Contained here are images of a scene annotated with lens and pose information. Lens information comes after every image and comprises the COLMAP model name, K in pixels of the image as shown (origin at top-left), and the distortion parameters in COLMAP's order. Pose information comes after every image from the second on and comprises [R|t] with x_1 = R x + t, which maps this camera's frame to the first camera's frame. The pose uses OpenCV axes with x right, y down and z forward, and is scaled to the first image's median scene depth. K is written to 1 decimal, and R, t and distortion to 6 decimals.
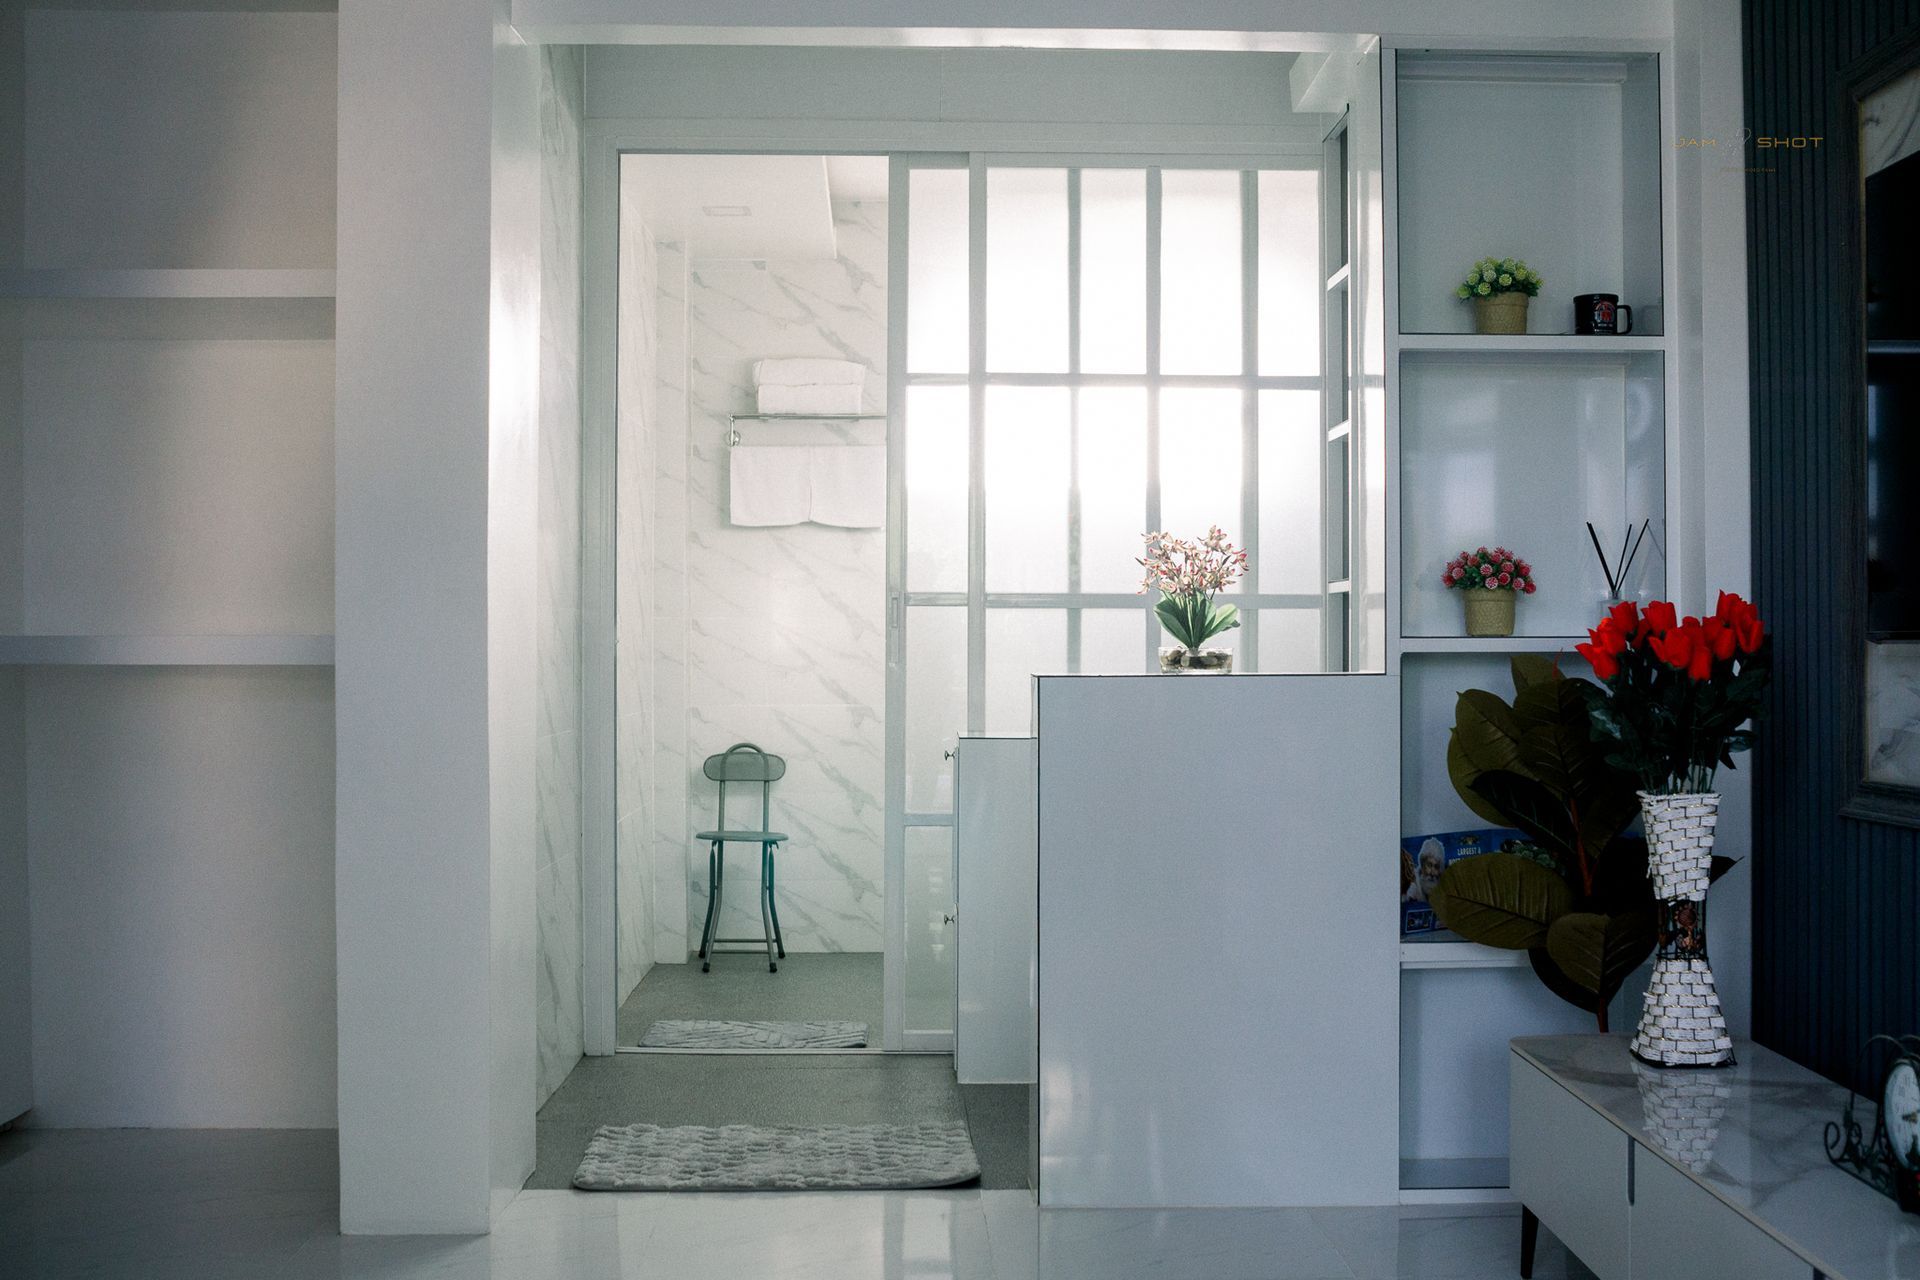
lens RADIAL K [[2119.8, 0, 951.8], [0, 2119.8, 640.5], [0, 0, 1]] dist [-0.135796, 0.213140]
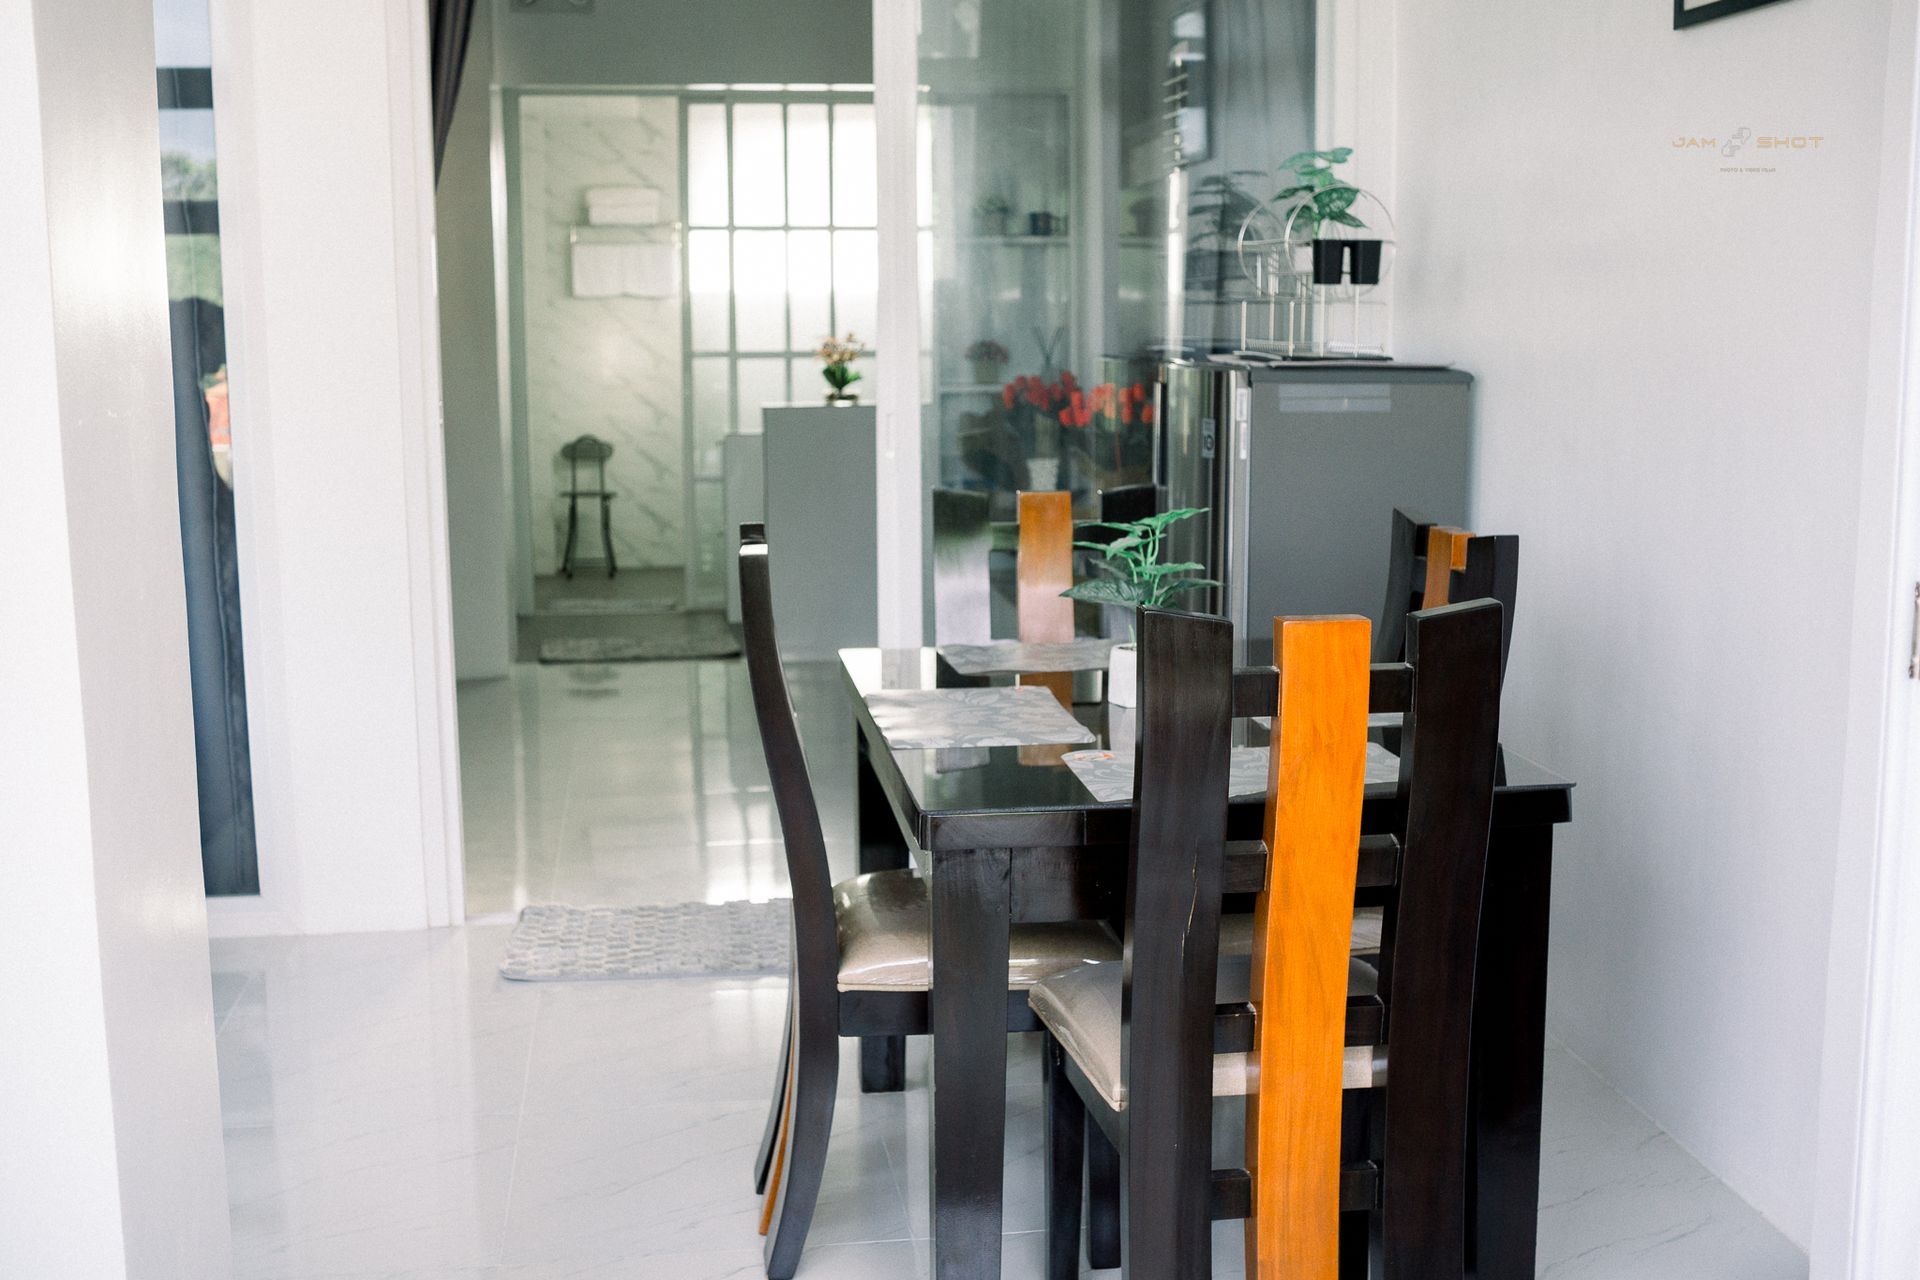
lens RADIAL K [[2119.8, 0, 951.8], [0, 2119.8, 640.5], [0, 0, 1]] dist [-0.135796, 0.213140]
pose [[0.993459, -0.024256, 0.111581, -0.012004], [0.006779, 0.987983, 0.154416, -0.069579], [-0.113986, -0.152650, 0.981685, -1.004664]]
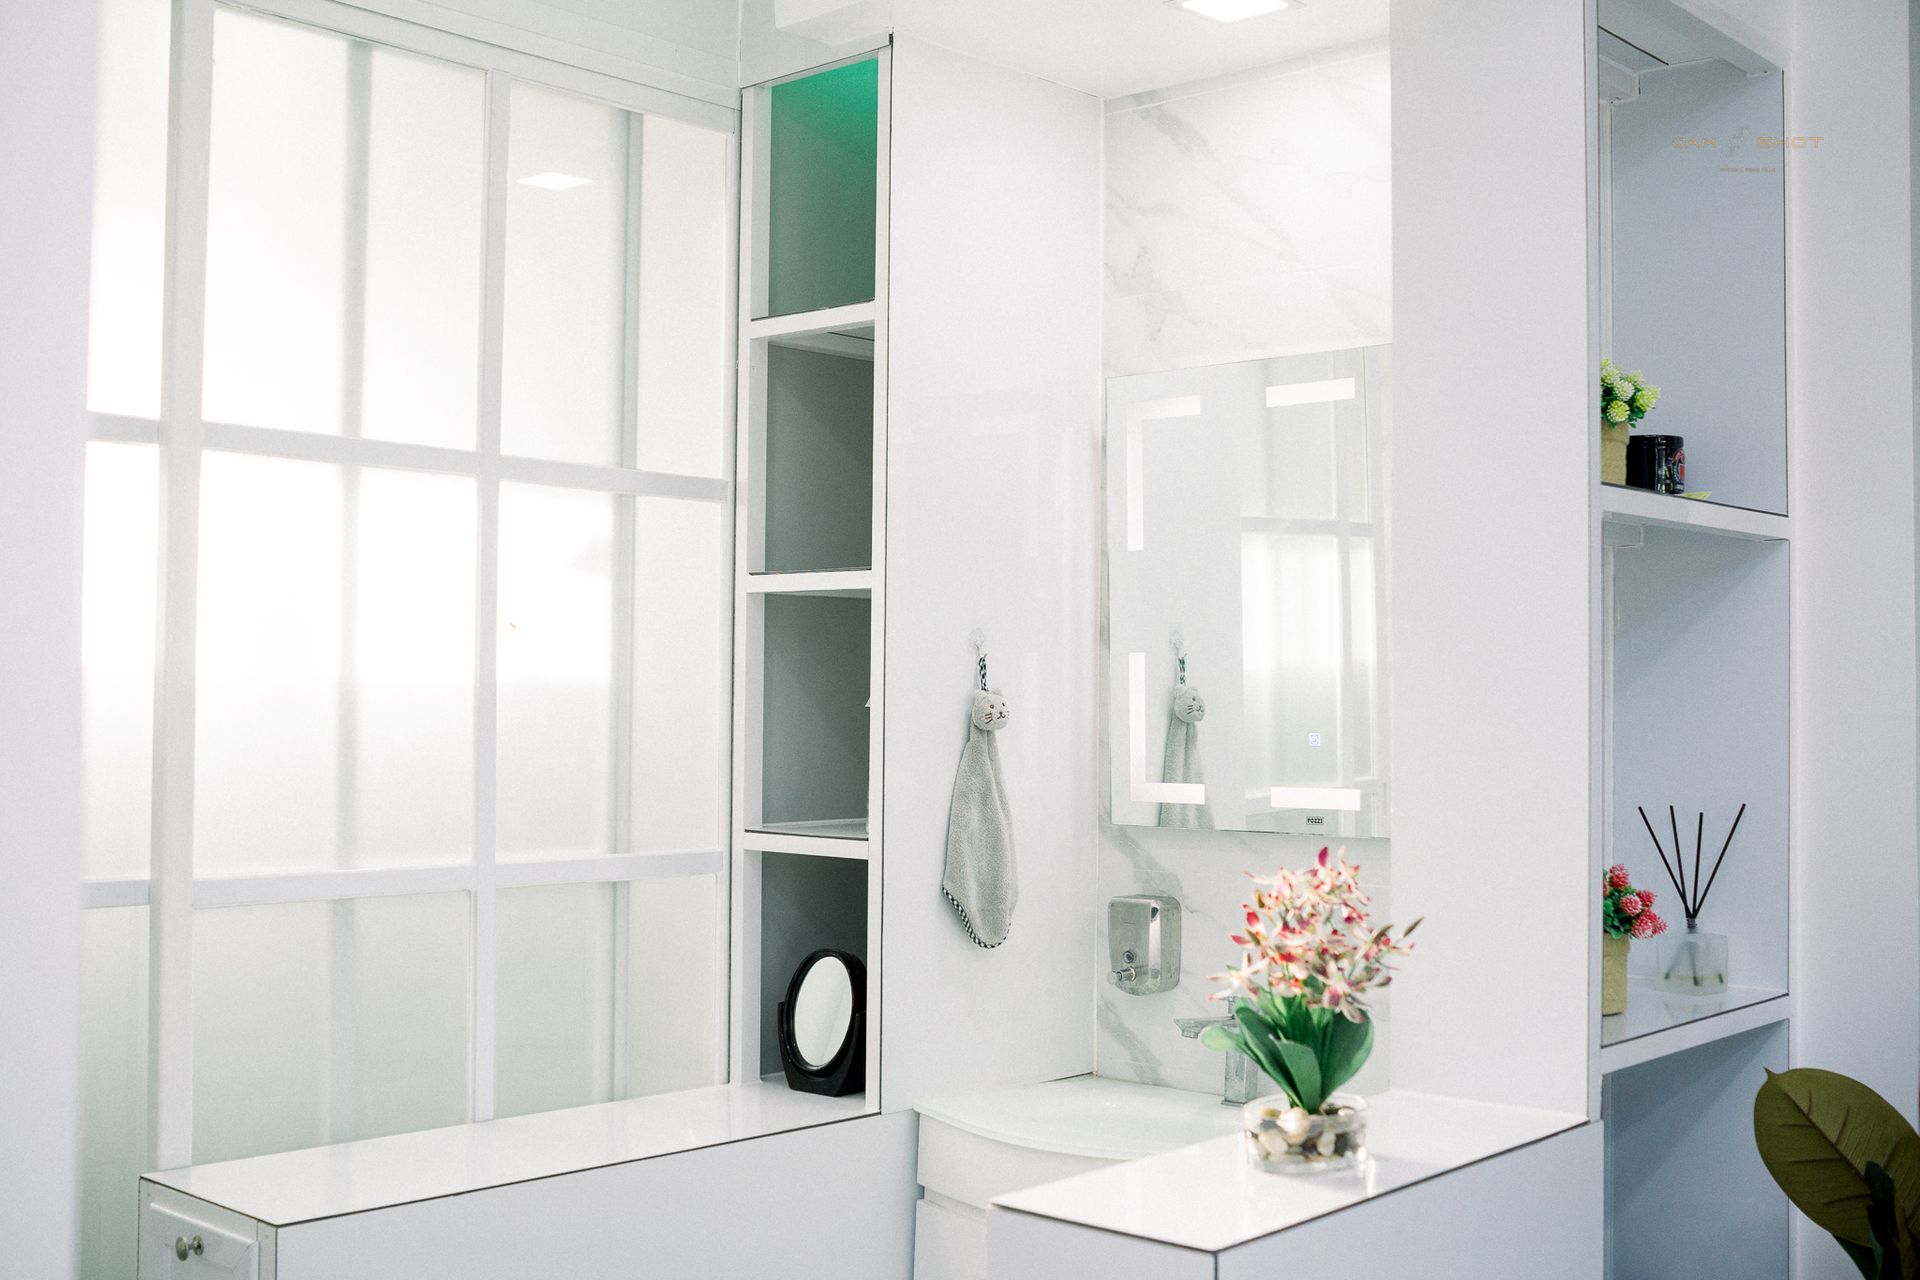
lens RADIAL K [[2119.8, 0, 951.8], [0, 2119.8, 640.5], [0, 0, 1]] dist [-0.135796, 0.213140]
pose [[0.687097, 0.024957, 0.726137, -0.271586], [-0.008054, 0.999610, -0.026735, -0.083782], [-0.726521, 0.012521, 0.687030, 0.702800]]
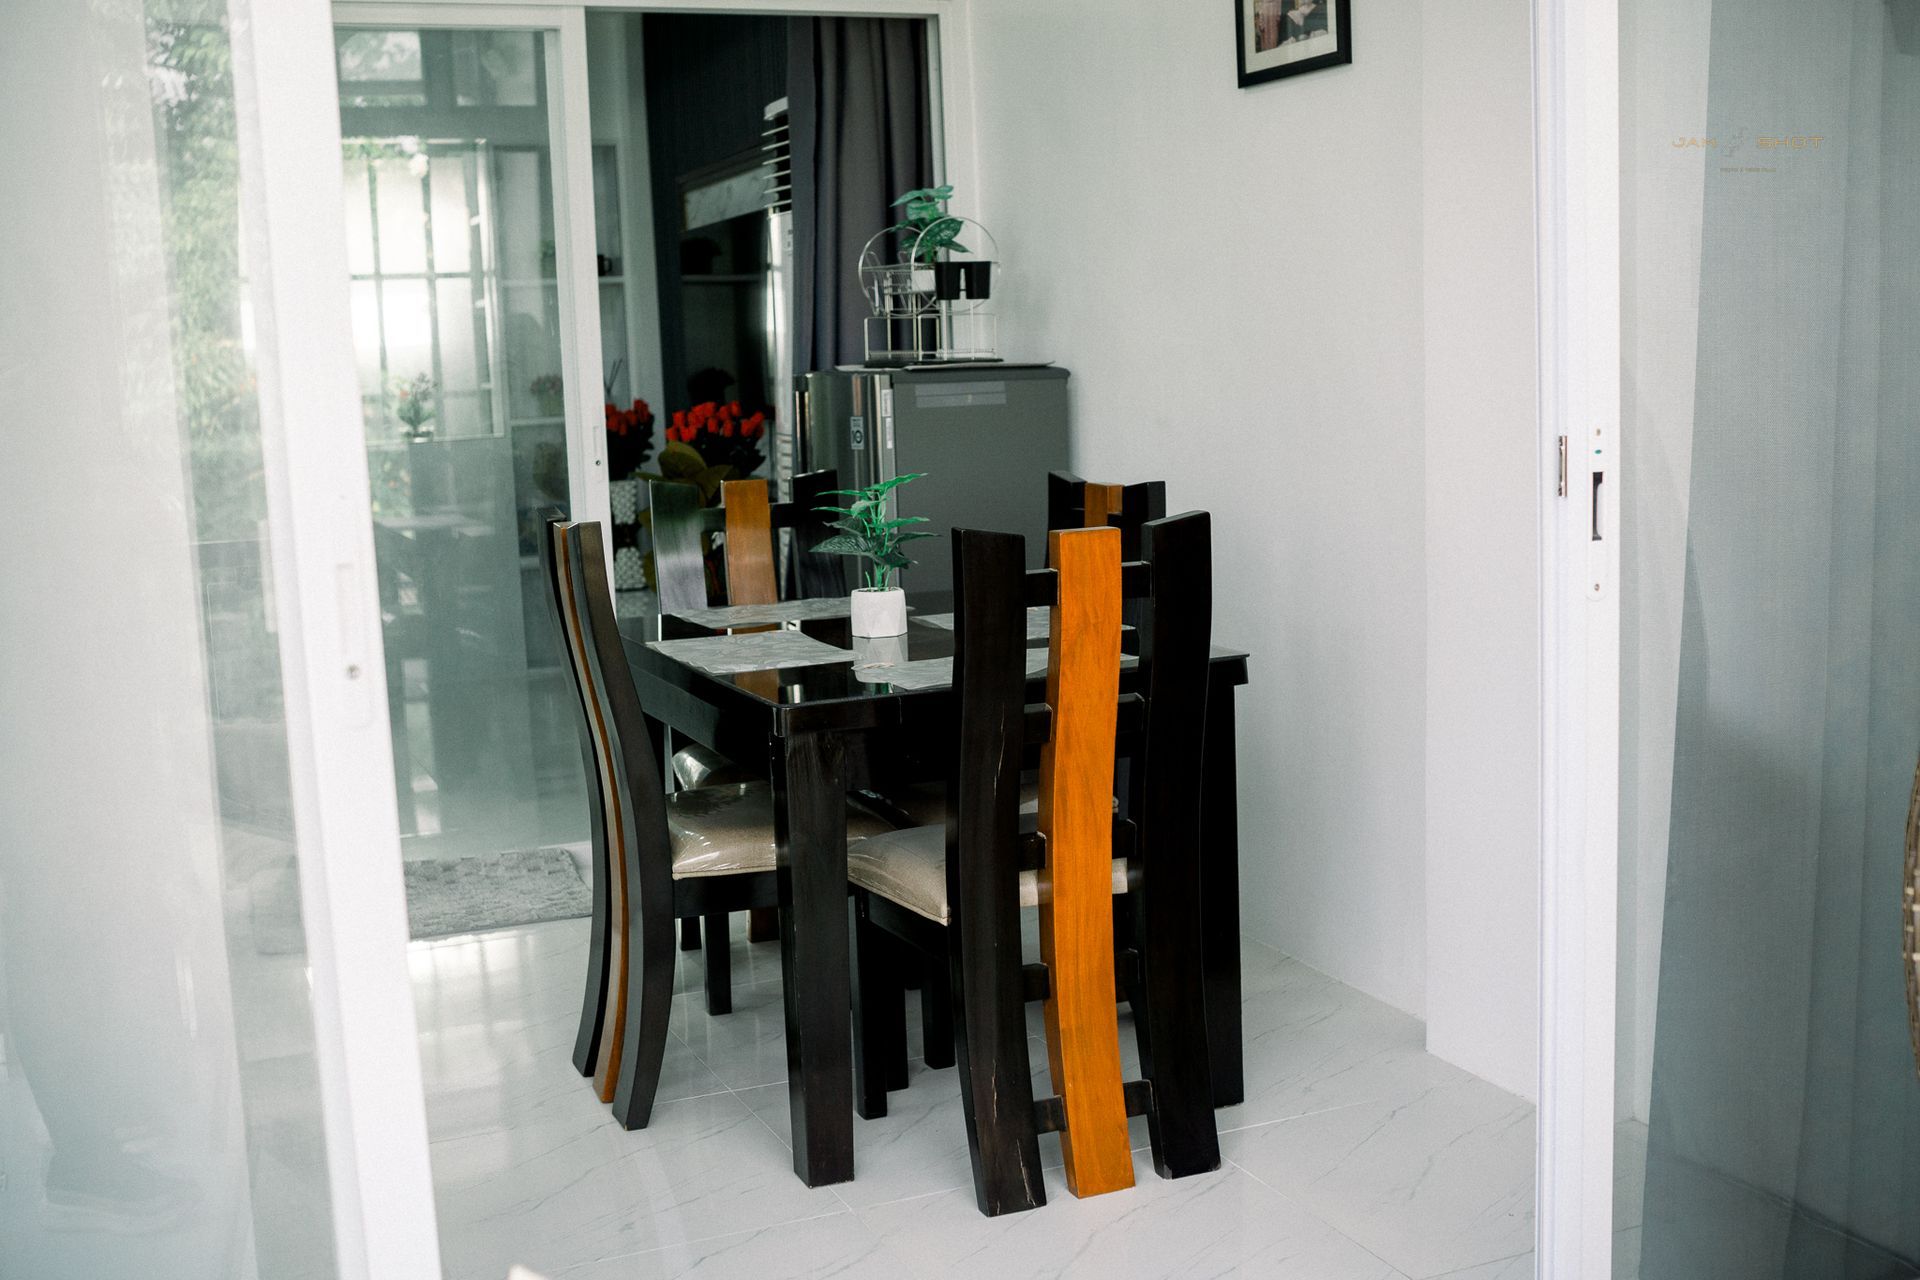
lens RADIAL K [[2119.8, 0, 951.8], [0, 2119.8, 640.5], [0, 0, 1]] dist [-0.135796, 0.213140]
pose [[0.927285, -0.086590, 0.364203, -0.168786], [0.037977, 0.989621, 0.138592, -0.056097], [-0.372424, -0.114683, 0.920950, -1.142624]]
